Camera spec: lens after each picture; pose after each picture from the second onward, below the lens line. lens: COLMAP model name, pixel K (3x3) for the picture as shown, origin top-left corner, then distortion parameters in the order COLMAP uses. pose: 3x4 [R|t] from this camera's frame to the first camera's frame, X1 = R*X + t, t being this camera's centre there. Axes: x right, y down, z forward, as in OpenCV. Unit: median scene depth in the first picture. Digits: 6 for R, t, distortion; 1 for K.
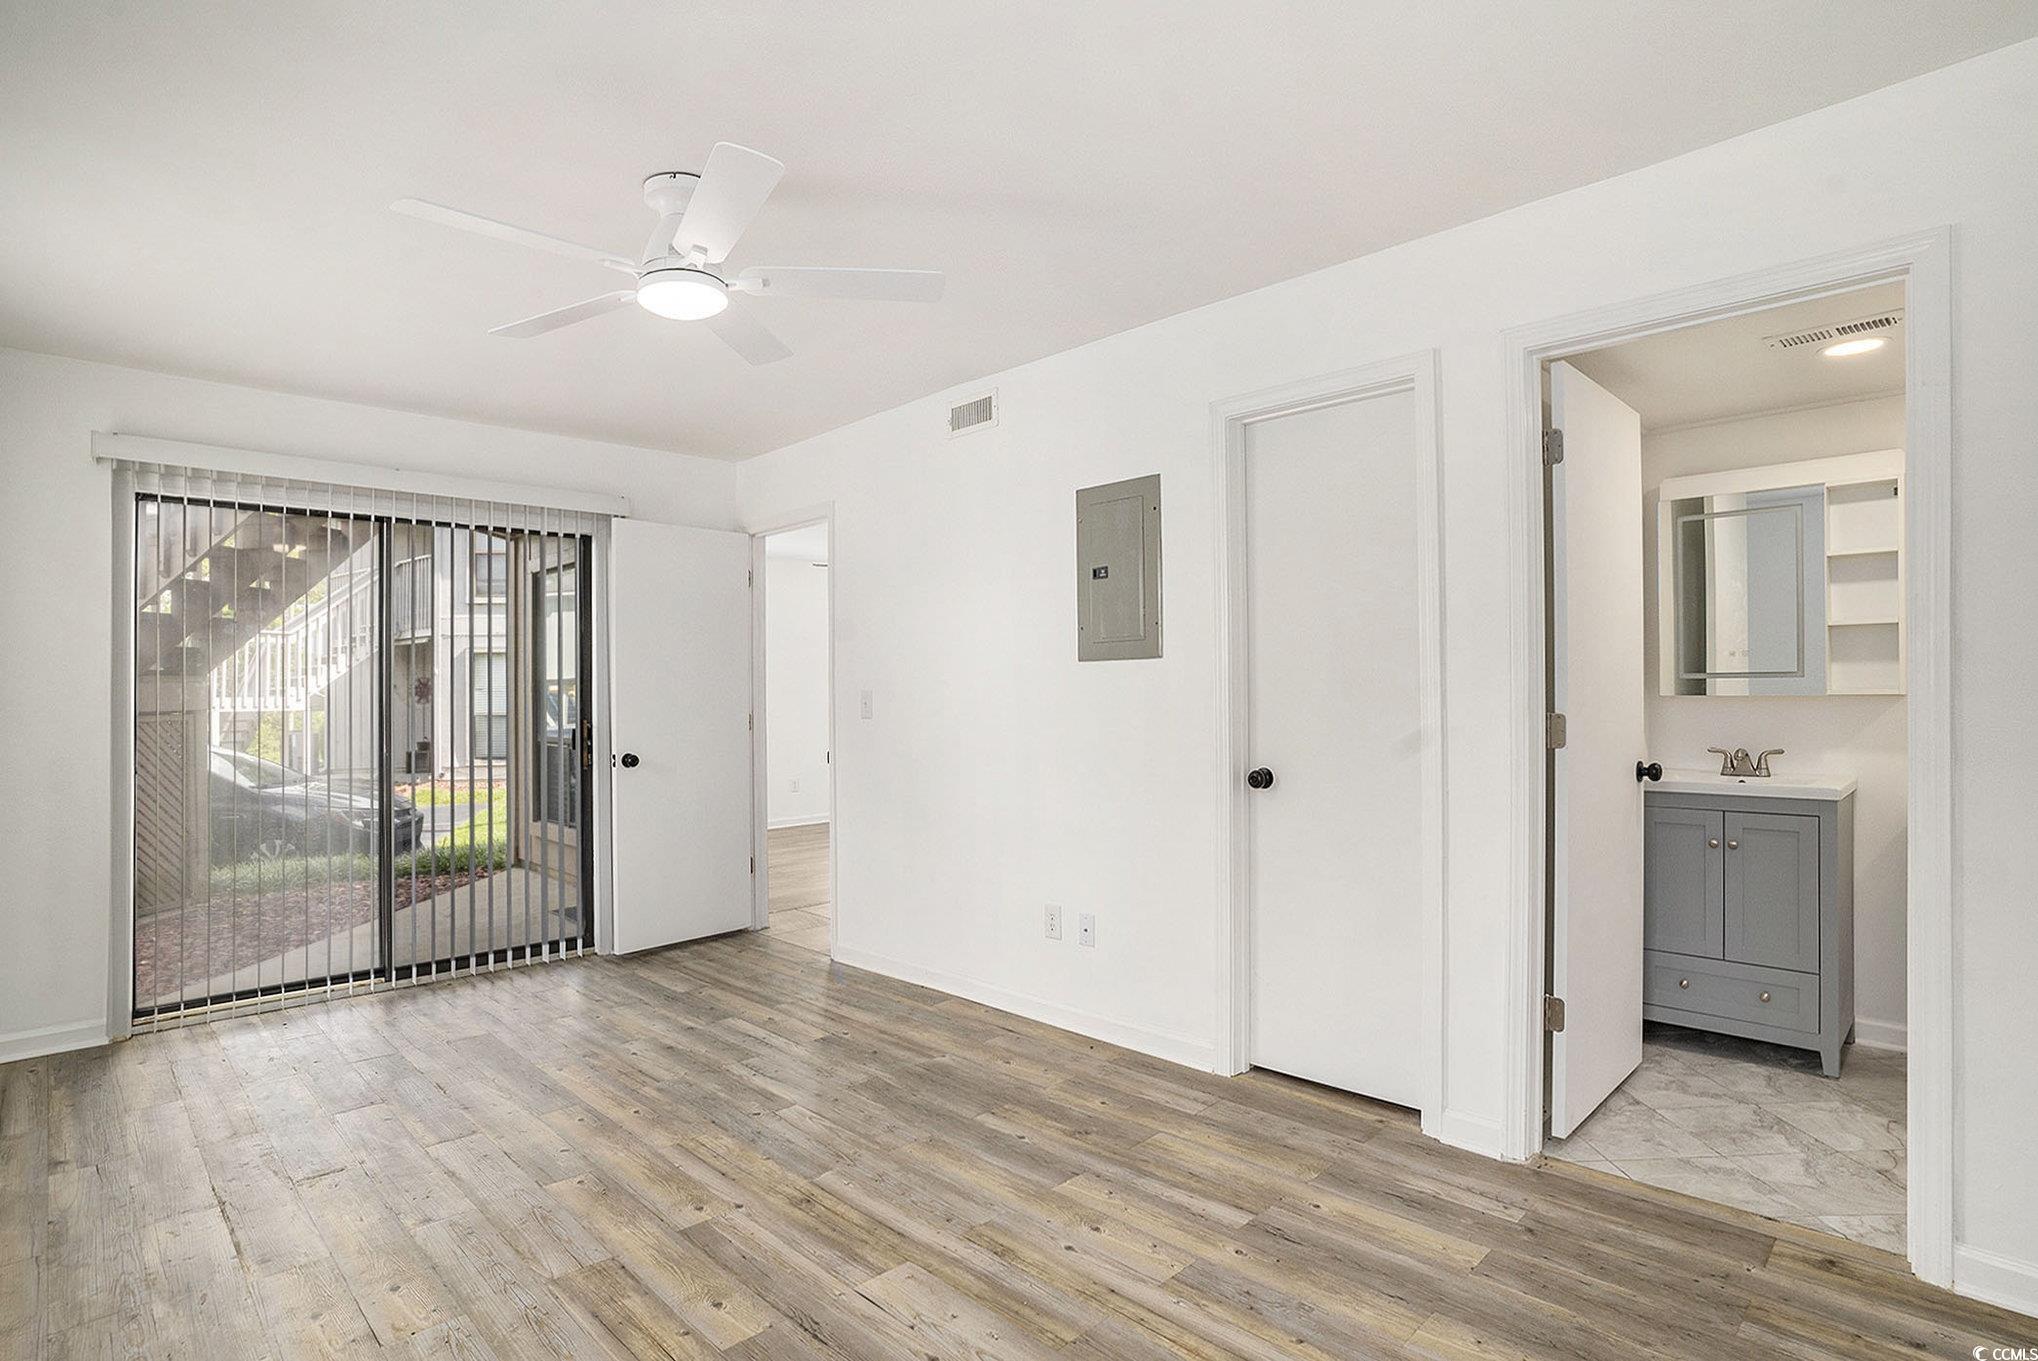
lens RADIAL K [[1036.3, 0, 1018.1], [0, 1036.3, 691.2], [0, 0, 1]] dist [-0.067074, 0.030479]
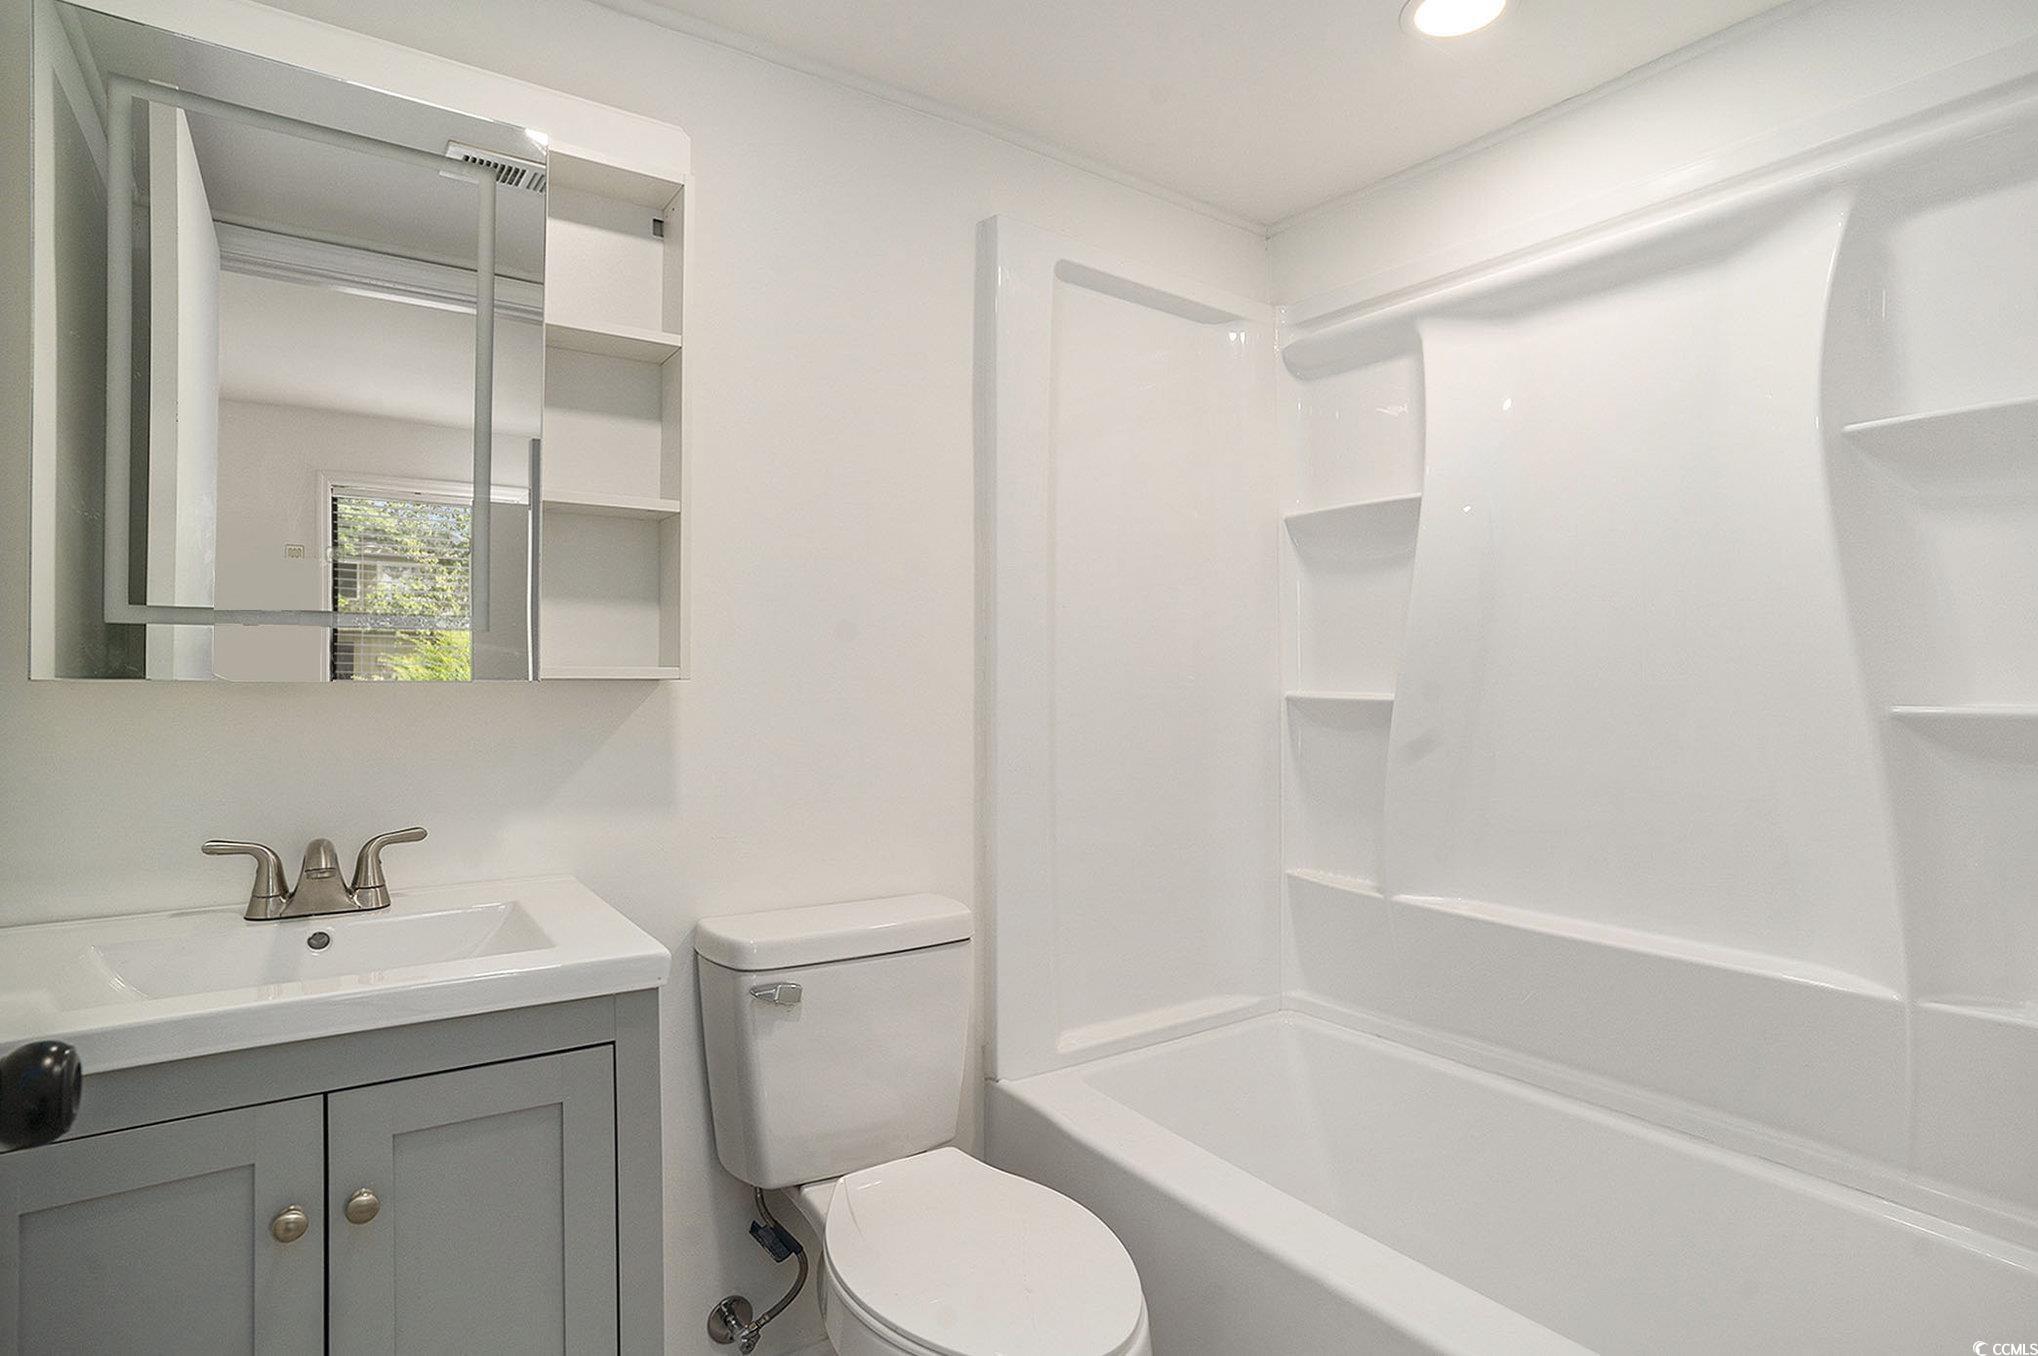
lens RADIAL K [[1060.1, 0, 1019.0], [0, 1060.1, 678.0], [0, 0, 1]] dist [-0.100001, 0.071841]
pose [[0.174754, 0.003791, 0.984605, 0.503484], [-0.012502, 0.999921, -0.001631, 0.001455], [-0.984533, -0.012025, 0.174787, 0.849328]]
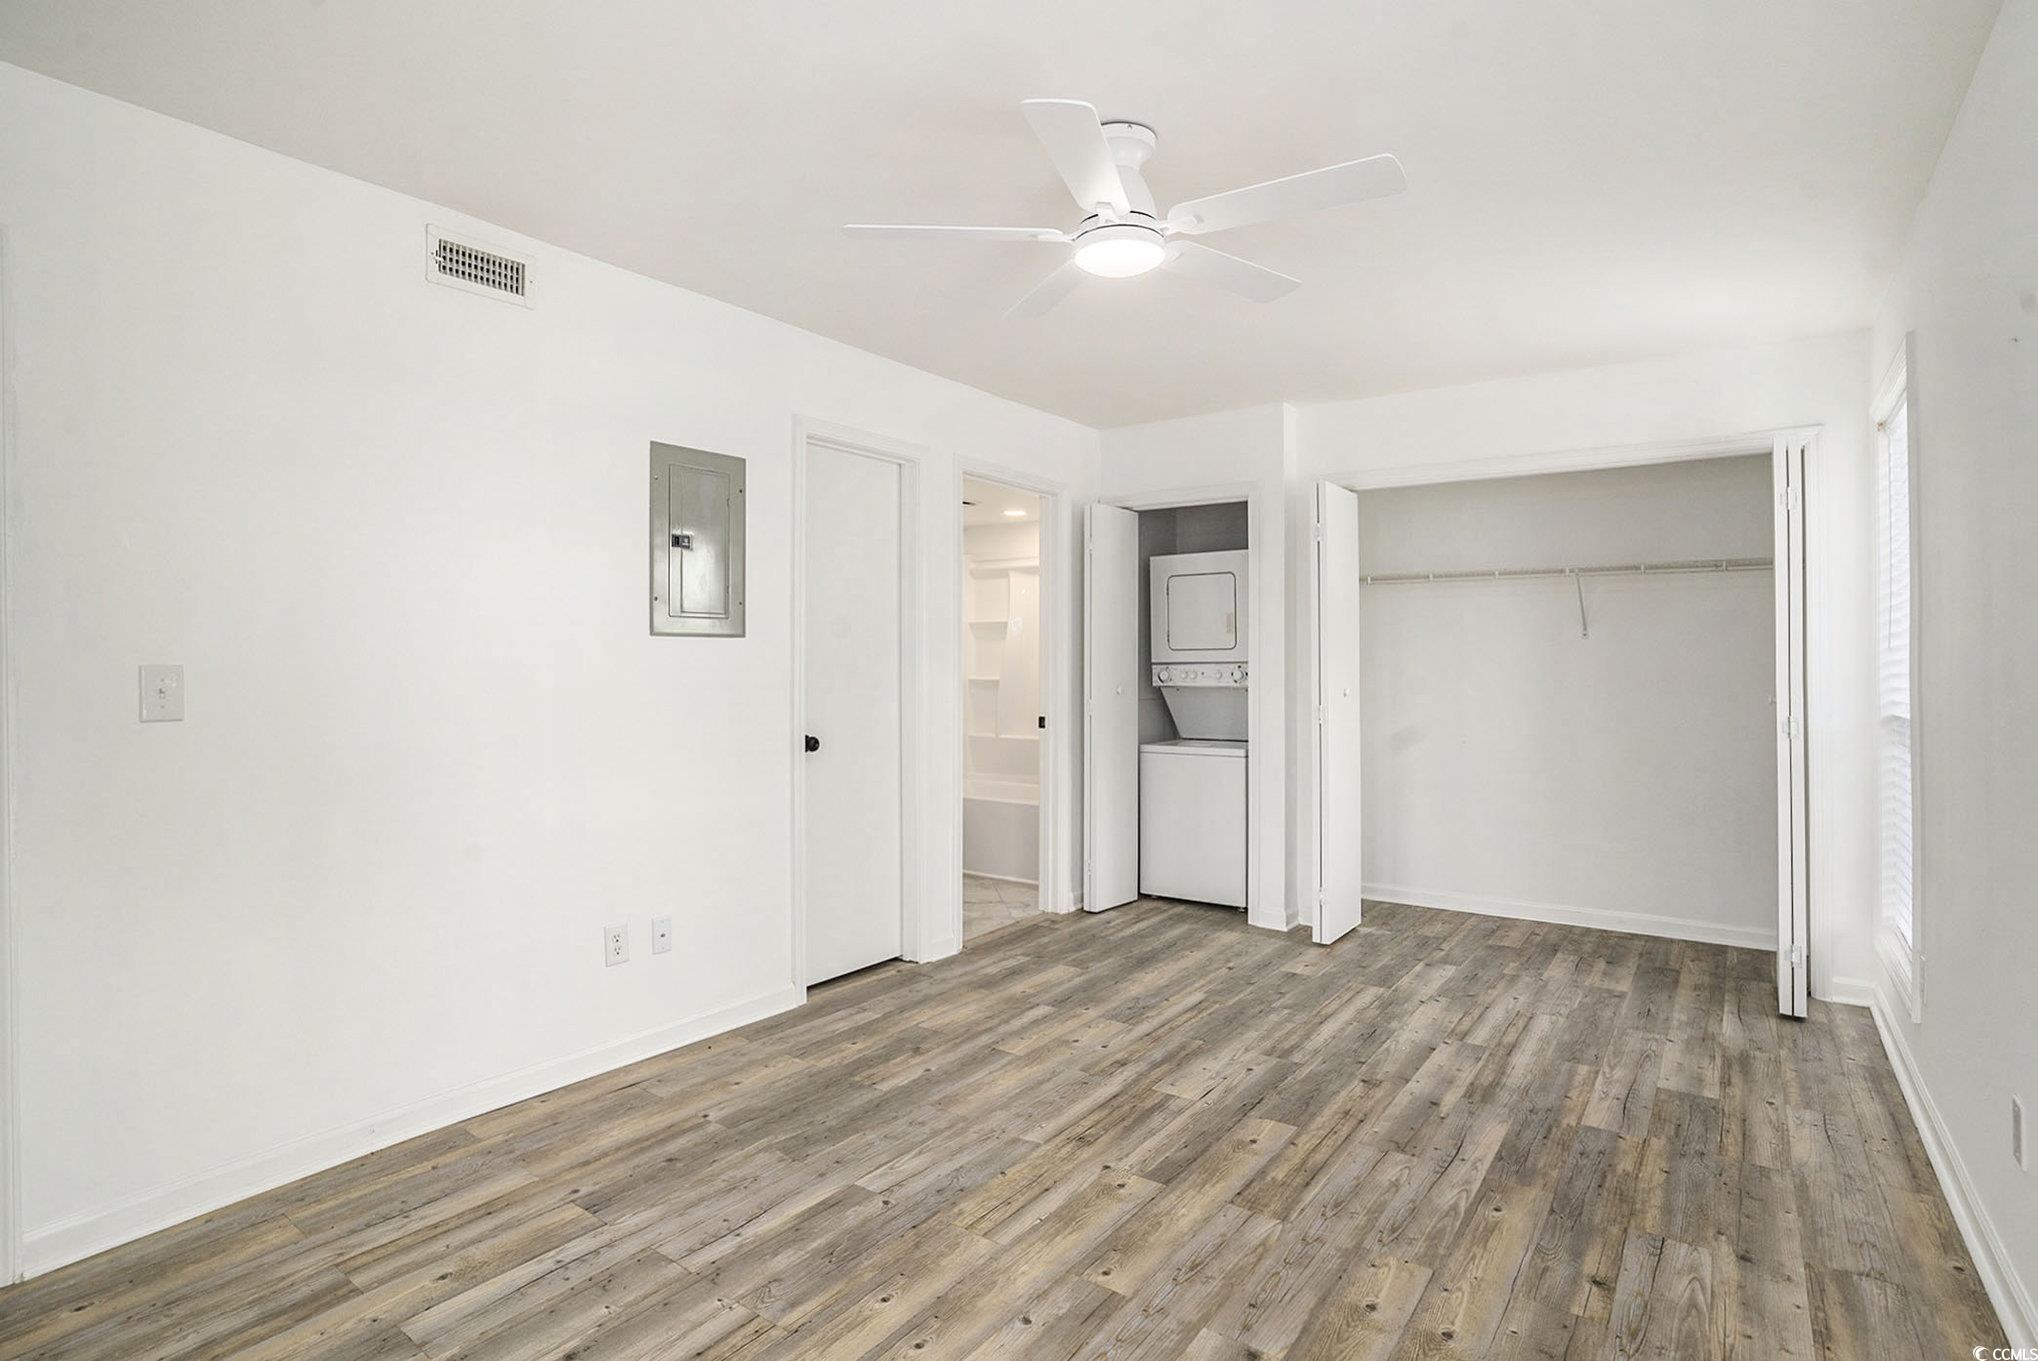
lens RADIAL K [[1012.5, 0, 1004.2], [0, 1012.5, 678.3], [0, 0, 1]] dist [-0.058590, 0.029993]
pose [[-0.155812, 0.006283, 0.987767, -1.067122], [-0.000796, 0.999979, -0.006486, 0.018801], [-0.987786, -0.001797, -0.155804, 1.071325]]
